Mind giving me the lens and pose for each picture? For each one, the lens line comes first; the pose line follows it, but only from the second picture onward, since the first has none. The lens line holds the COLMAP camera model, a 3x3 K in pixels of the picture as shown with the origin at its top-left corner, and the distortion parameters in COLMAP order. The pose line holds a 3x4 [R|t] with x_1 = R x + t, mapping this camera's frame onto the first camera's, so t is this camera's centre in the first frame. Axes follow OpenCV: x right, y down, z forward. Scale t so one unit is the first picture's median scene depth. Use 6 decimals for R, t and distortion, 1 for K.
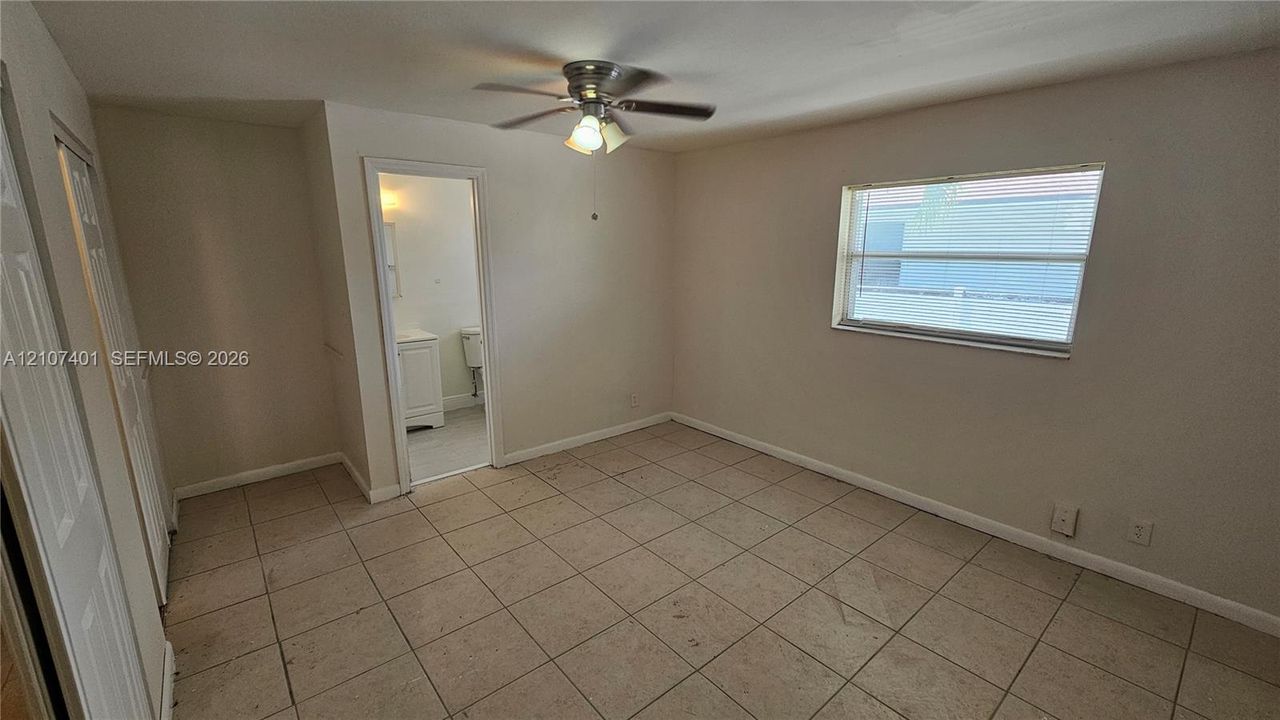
lens RADIAL K [[528.7, 0, 640.0], [0, 528.7, 360.0], [0, 0, 1]] dist [-0.000158, 0.000129]
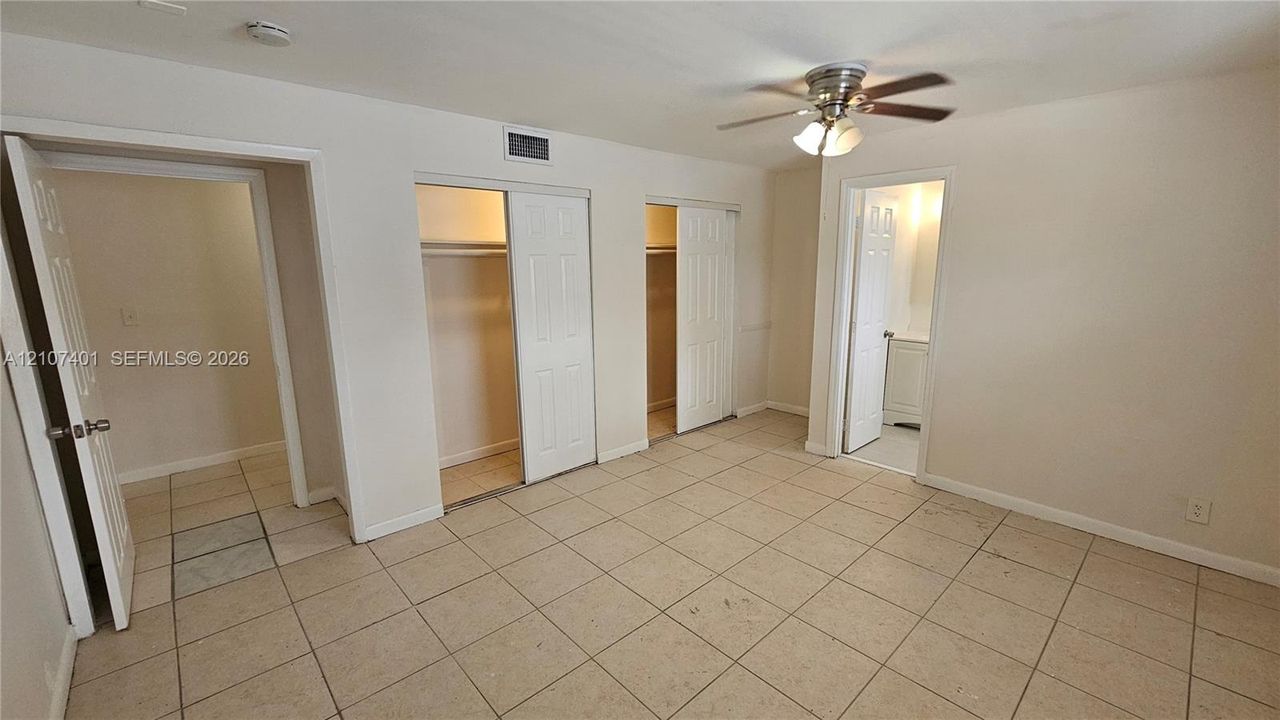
lens RADIAL K [[518.7, 0, 640.0], [0, 518.7, 360.0], [0, 0, 1]] dist [-0.001025, 0.000124]
pose [[0.050433, 0.194288, -0.979647, 0.607477], [-0.196259, 0.963698, 0.181021, -0.085251], [0.979254, 0.183135, 0.086733, 0.395631]]
